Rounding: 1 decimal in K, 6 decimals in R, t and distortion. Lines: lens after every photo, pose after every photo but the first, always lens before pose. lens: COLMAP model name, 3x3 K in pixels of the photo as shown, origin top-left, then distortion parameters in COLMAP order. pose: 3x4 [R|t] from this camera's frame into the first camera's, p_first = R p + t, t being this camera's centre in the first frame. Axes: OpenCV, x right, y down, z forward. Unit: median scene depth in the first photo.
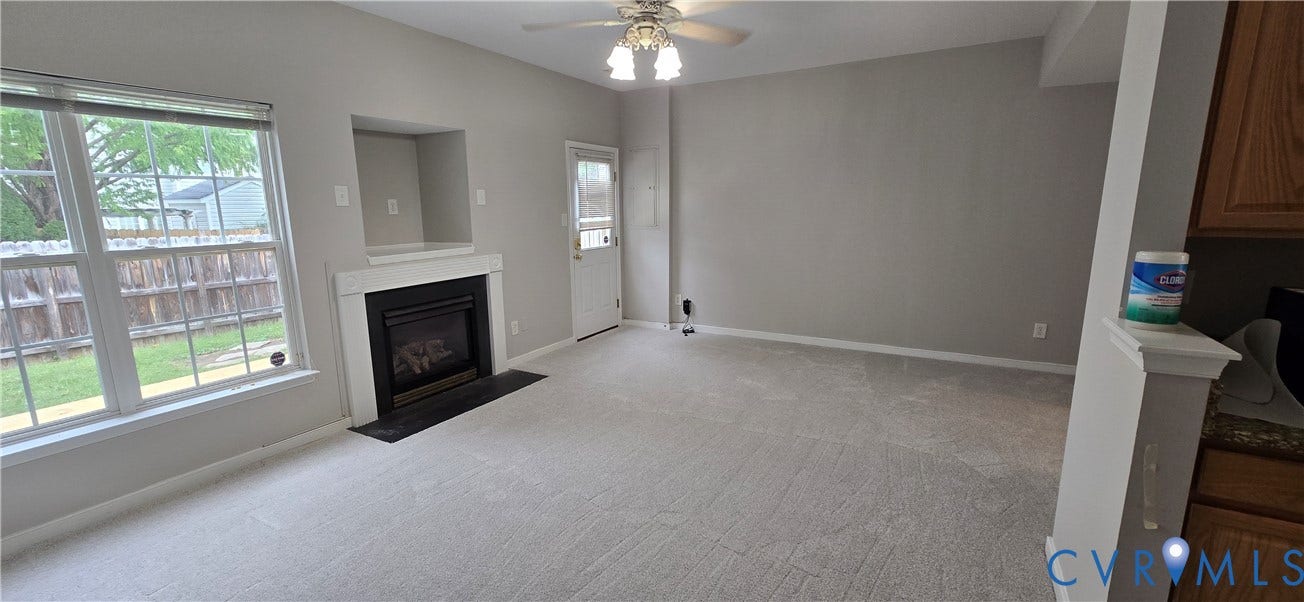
lens RADIAL K [[530.1, 0, 647.2], [0, 530.1, 309.5], [0, 0, 1]] dist [-0.001090, 0.000271]
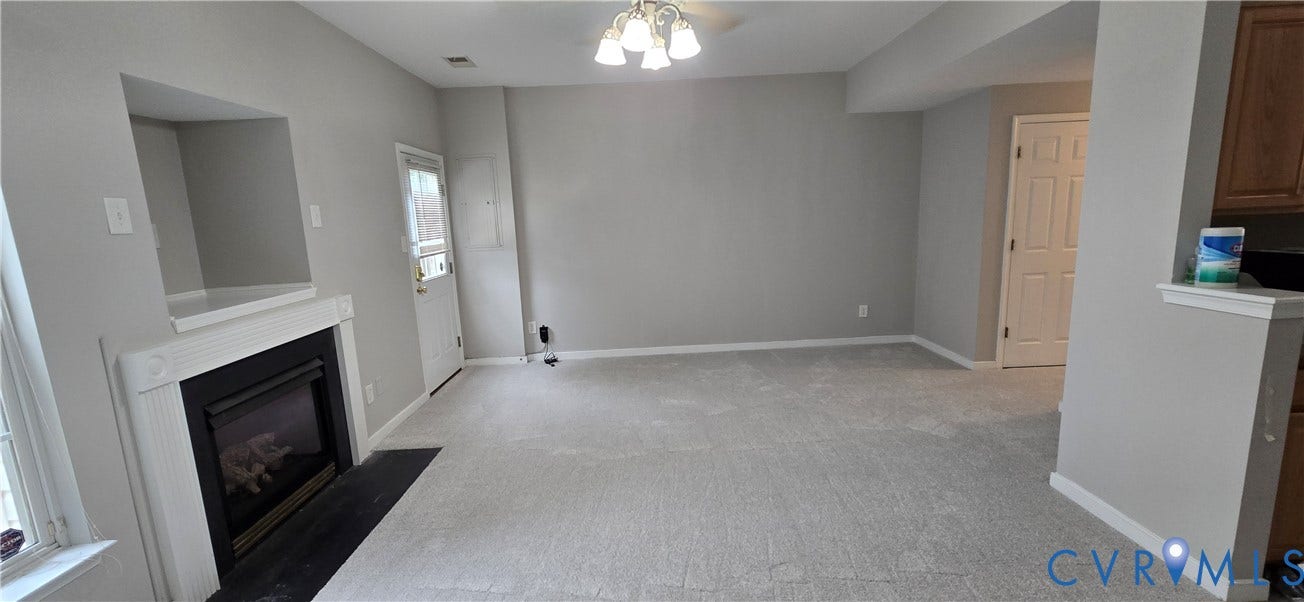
lens RADIAL K [[530.1, 0, 647.2], [0, 530.1, 309.5], [0, 0, 1]] dist [-0.001090, 0.000271]
pose [[0.859836, -0.116775, 0.497036, -0.292470], [0.134191, 0.990955, 0.000676, -0.031969], [-0.492620, 0.066116, 0.867730, 0.186640]]
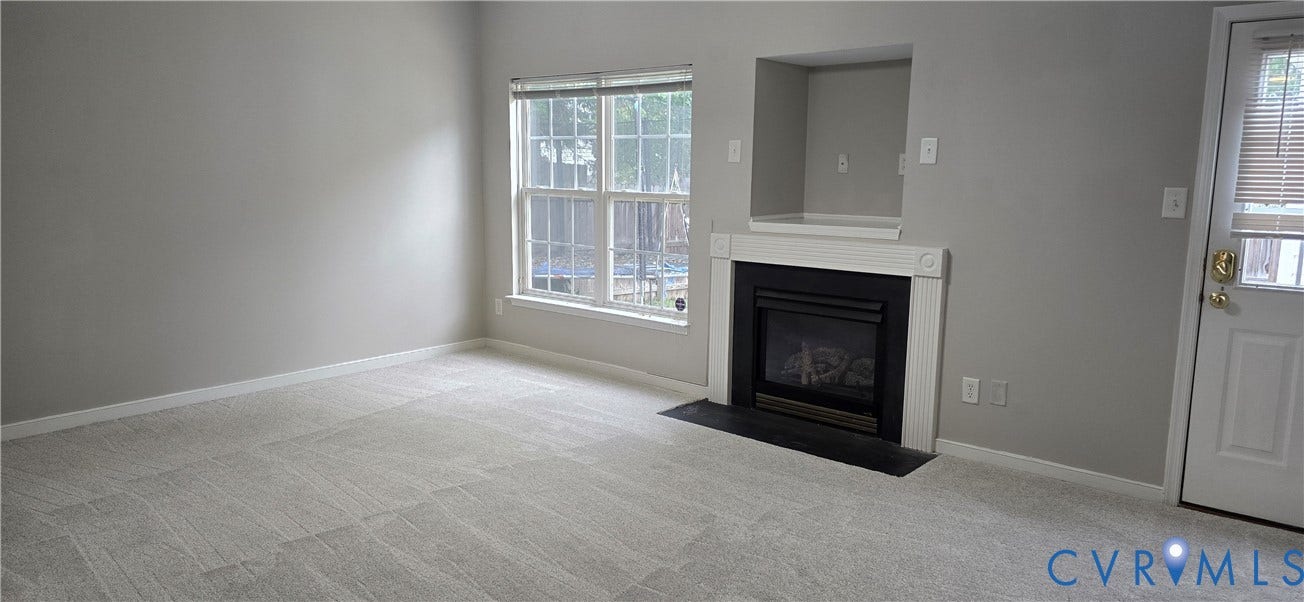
lens RADIAL K [[871.5, 0, 643.3], [0, 871.5, 295.7], [0, 0, 1]] dist [0.117294, -0.146238]
pose [[-0.185259, 0.160639, -0.969471, 0.723400], [-0.198419, 0.960114, 0.197005, -0.182345], [0.962450, 0.228858, -0.145996, 0.853101]]
